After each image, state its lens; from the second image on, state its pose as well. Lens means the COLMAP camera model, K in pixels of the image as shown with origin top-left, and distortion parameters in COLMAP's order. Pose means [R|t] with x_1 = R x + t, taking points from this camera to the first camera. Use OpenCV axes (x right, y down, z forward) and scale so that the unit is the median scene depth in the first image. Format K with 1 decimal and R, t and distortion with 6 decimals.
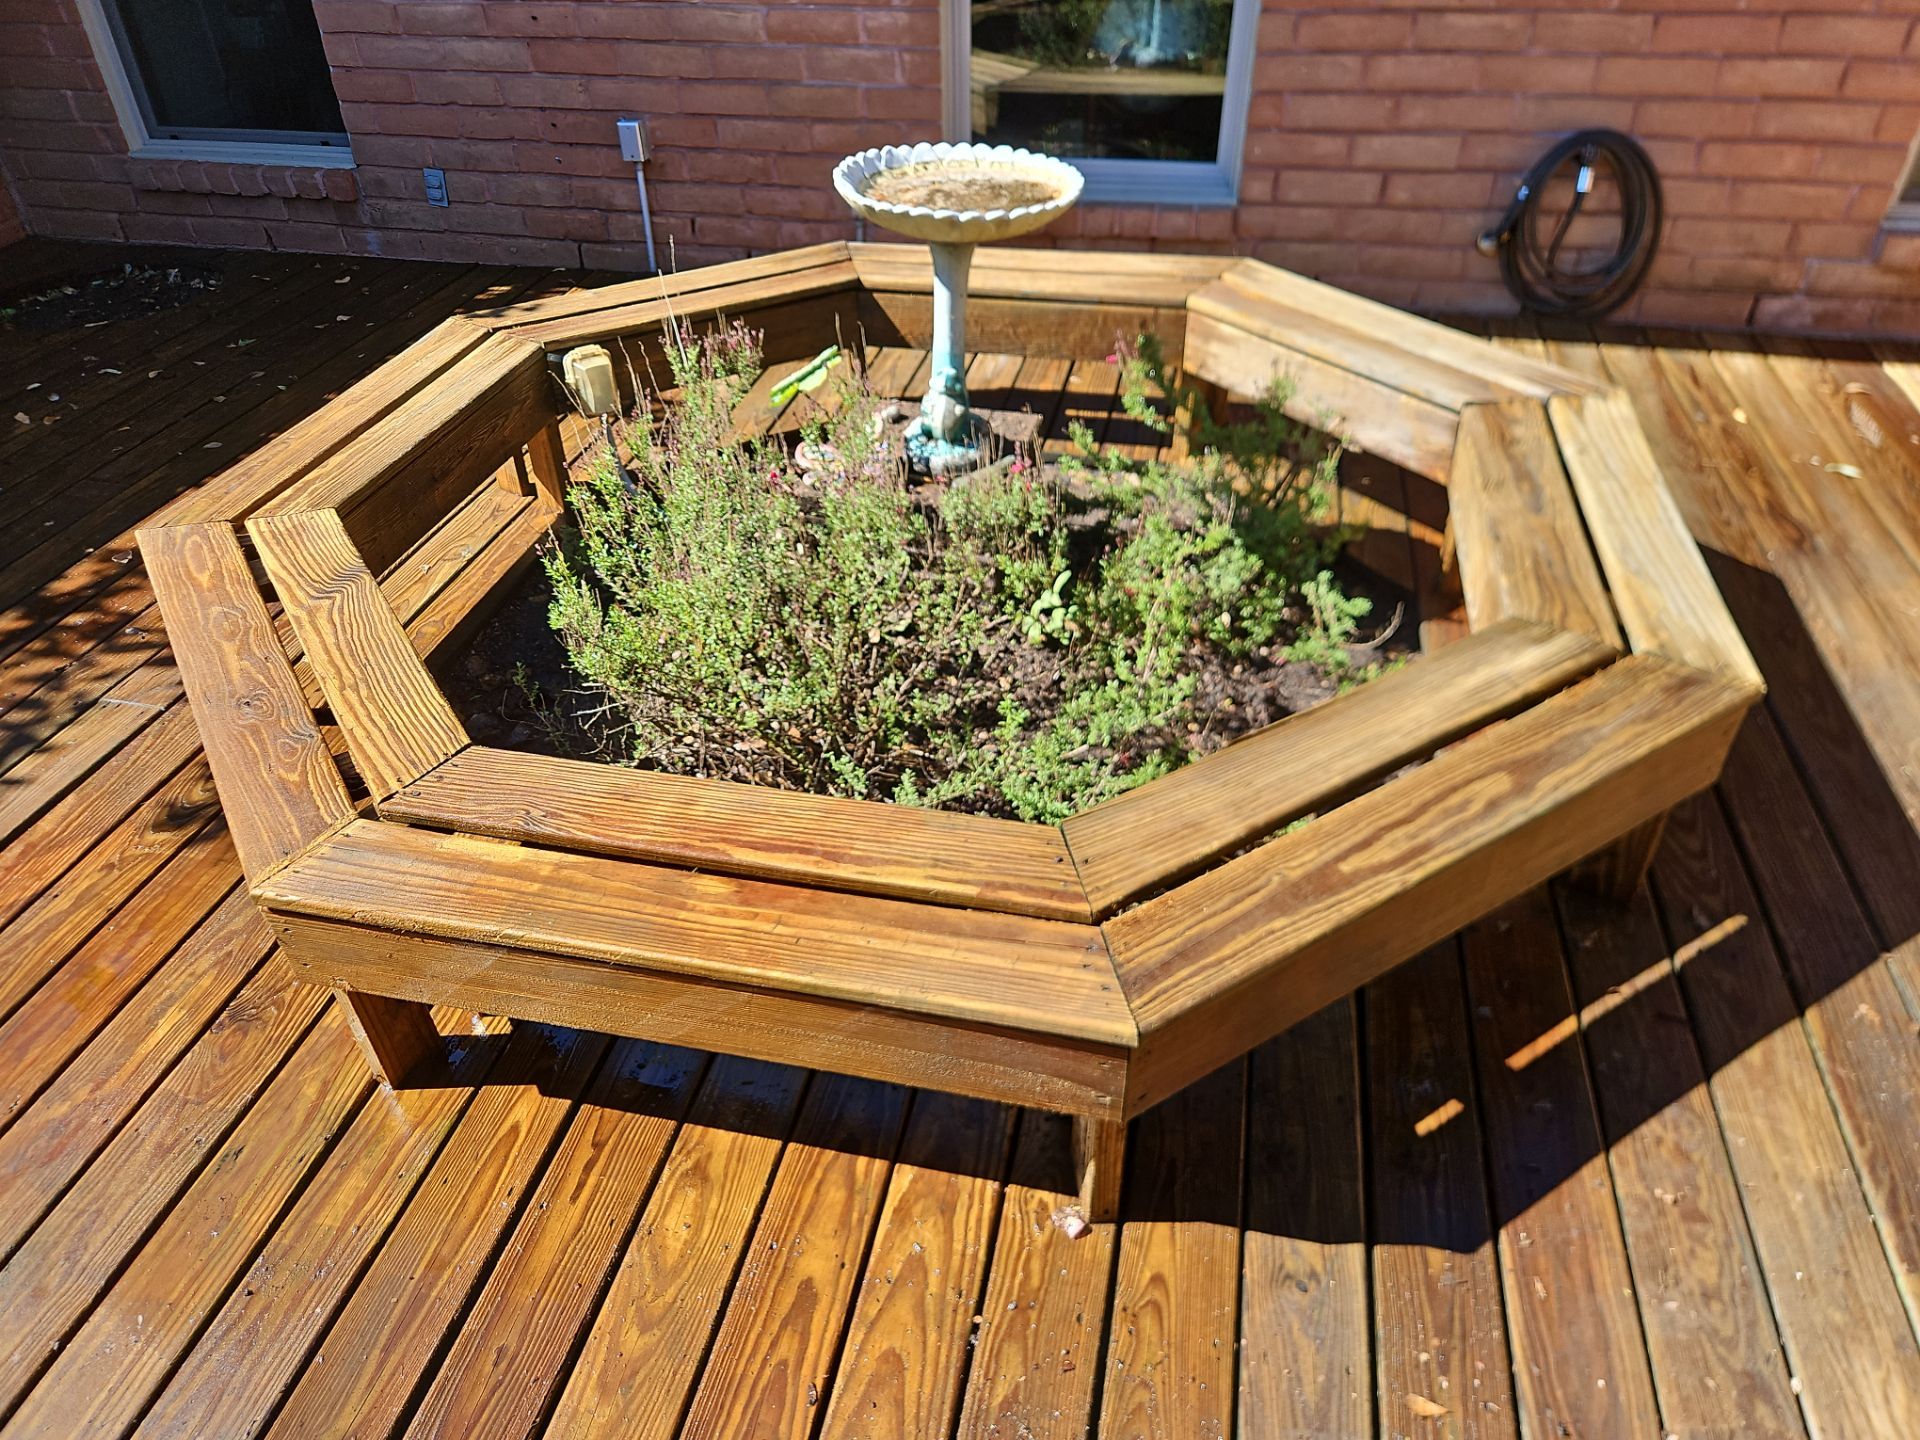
lens RADIAL K [[1334.6, 0, 960.0], [0, 1334.6, 720.0], [0, 0, 1]] dist [0.061236, -0.044068]
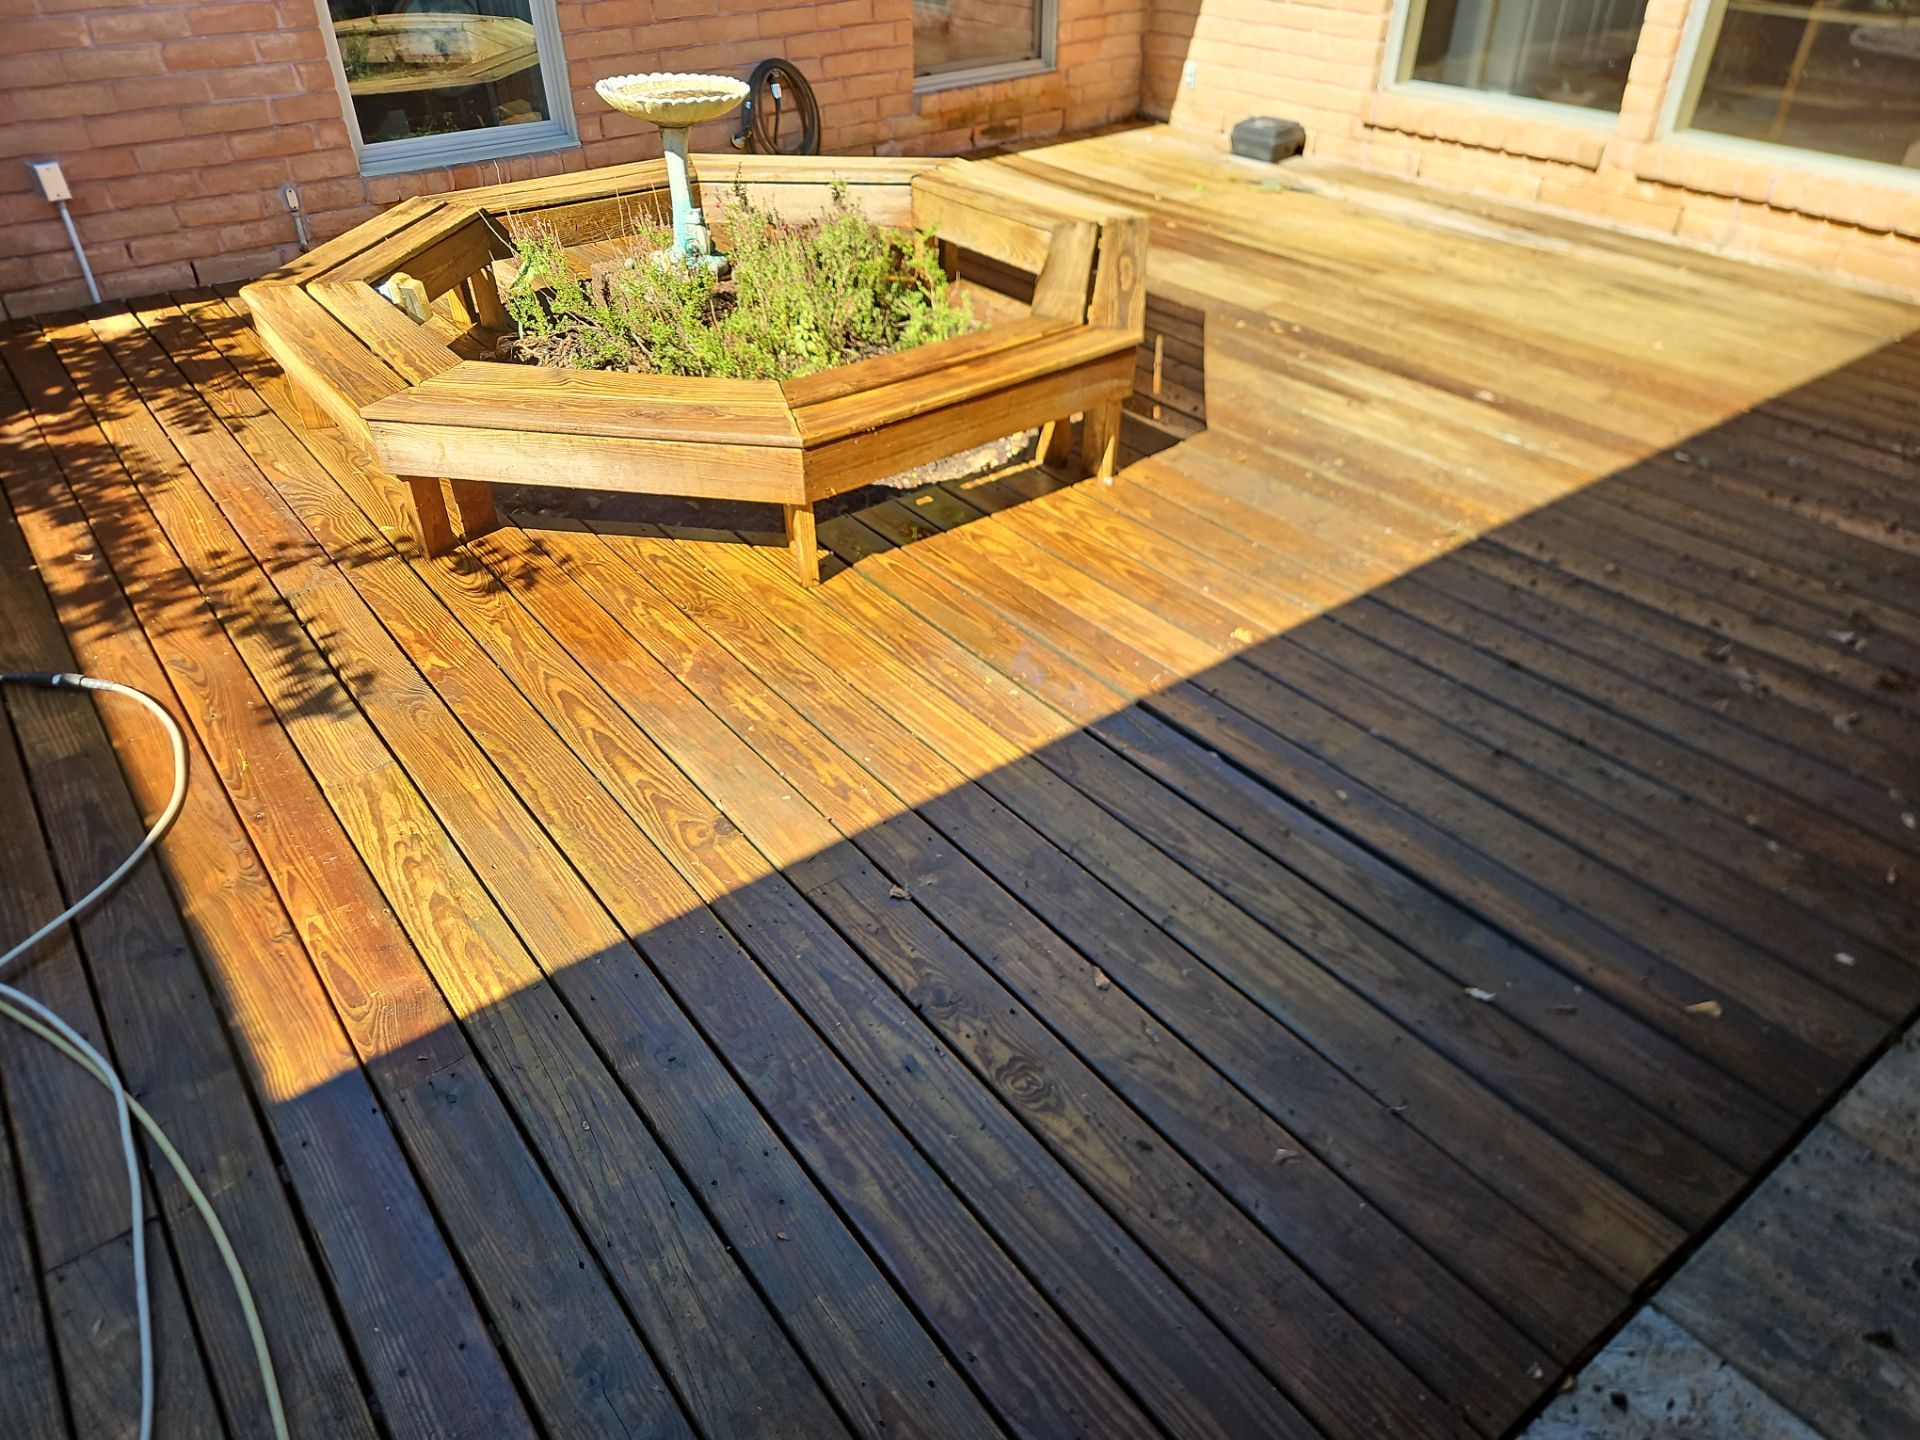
lens RADIAL K [[1283.4, 0, 939.6], [0, 1283.4, 722.7], [0, 0, 1]] dist [0.063708, -0.036043]
pose [[0.649689, -0.436459, 0.622421, -0.821679], [0.444929, 0.882192, 0.154196, 0.137191], [-0.616395, 0.176753, 0.767343, -0.215790]]
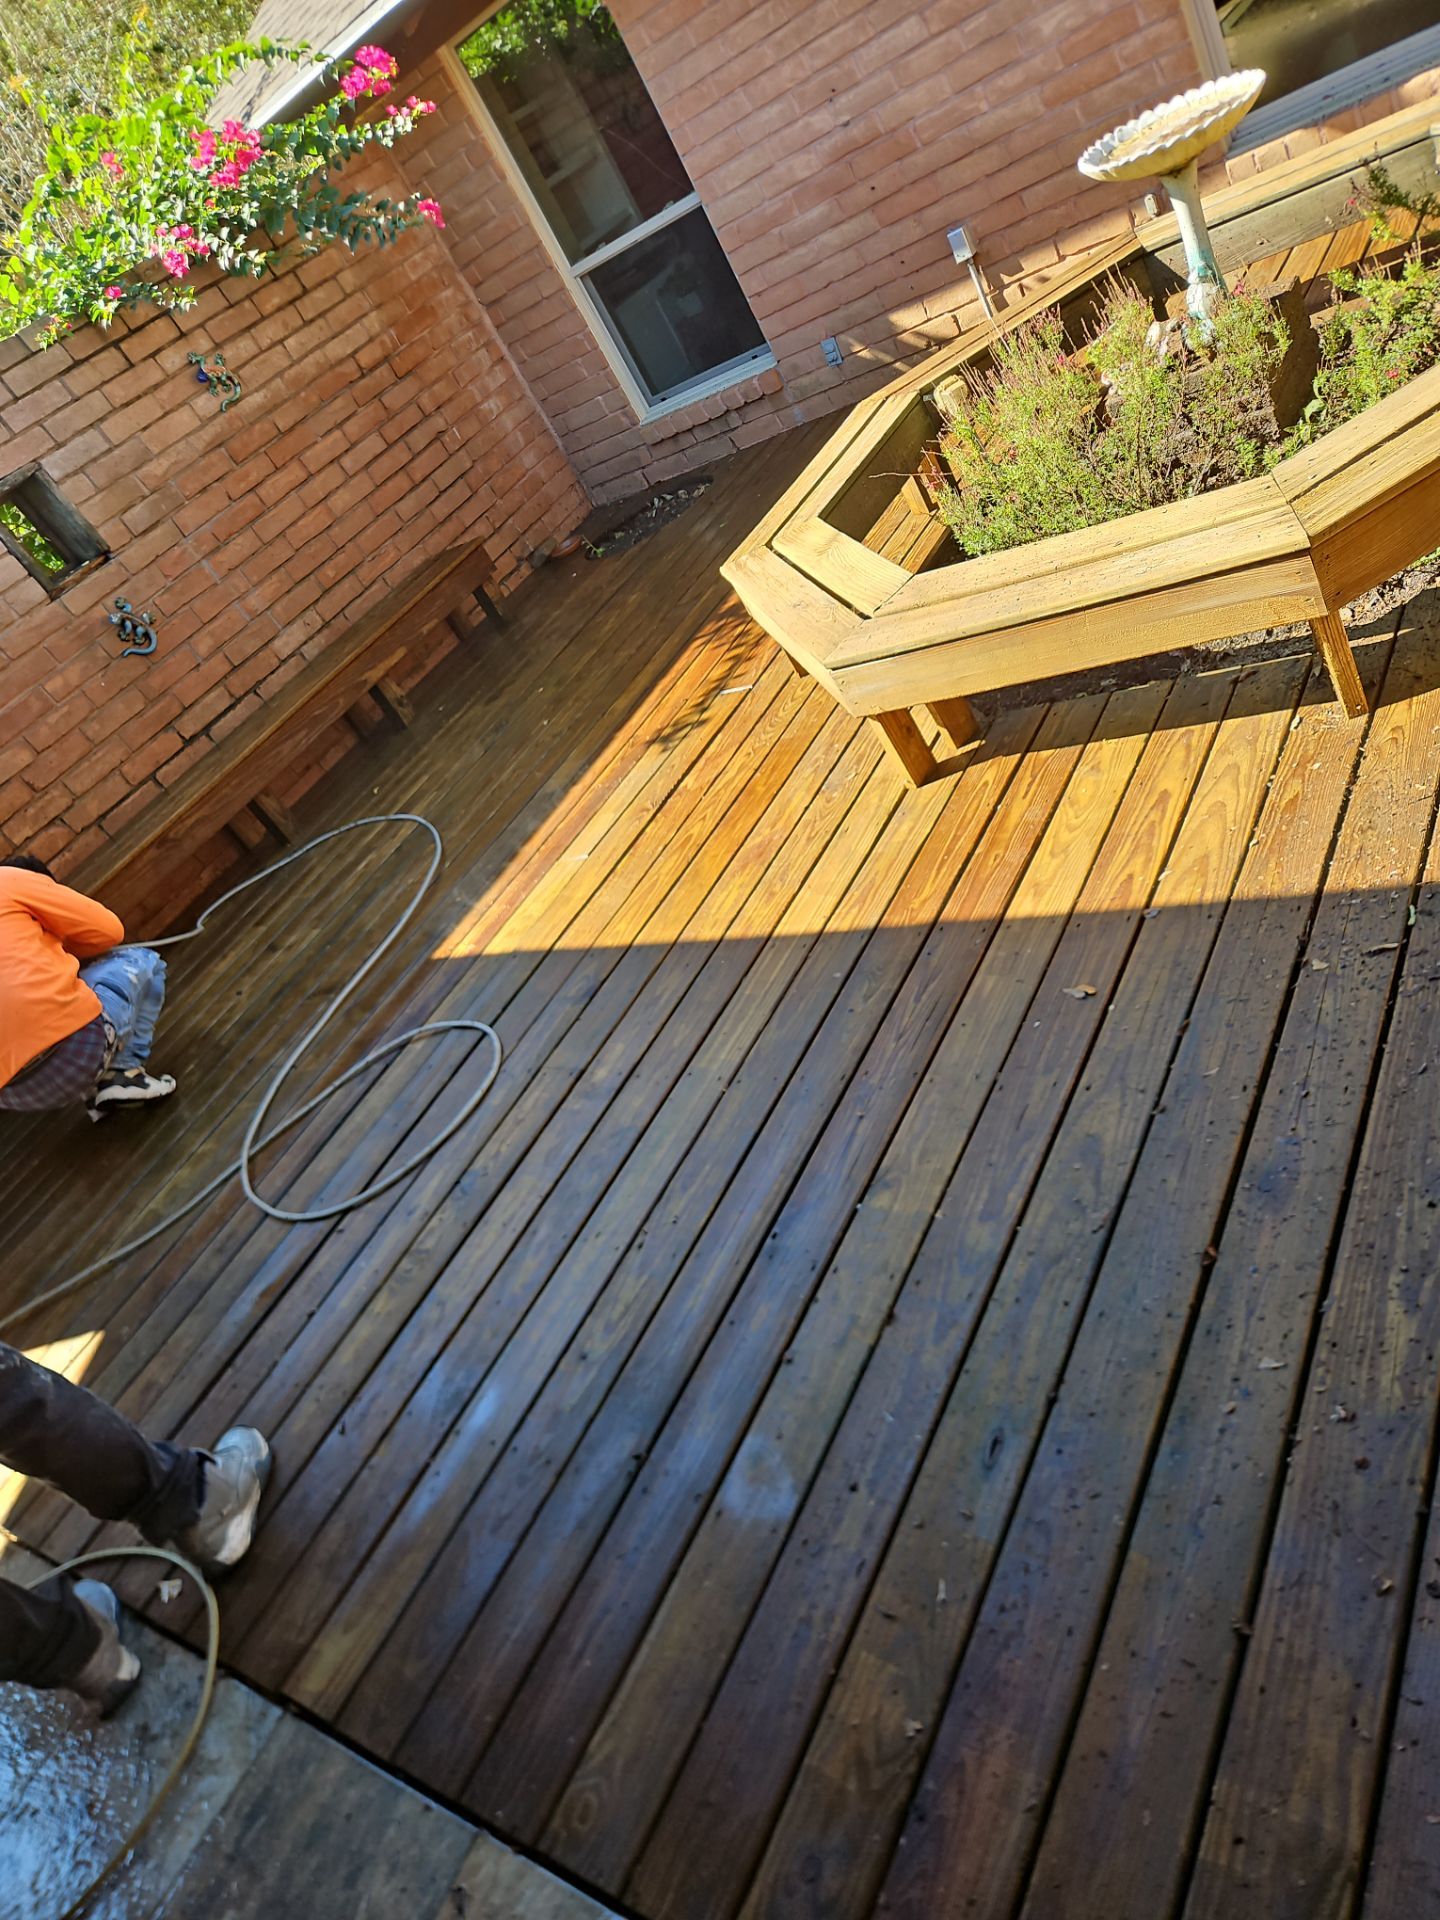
lens RADIAL K [[1334.6, 0, 691.9], [0, 1334.6, 923.6], [0, 0, 1]] dist [0.061236, -0.044068]
pose [[0.833496, -0.191725, -0.518195, 0.111188], [0.205136, 0.978211, -0.031973, 0.244873], [0.513034, -0.079651, 0.854665, -0.356545]]
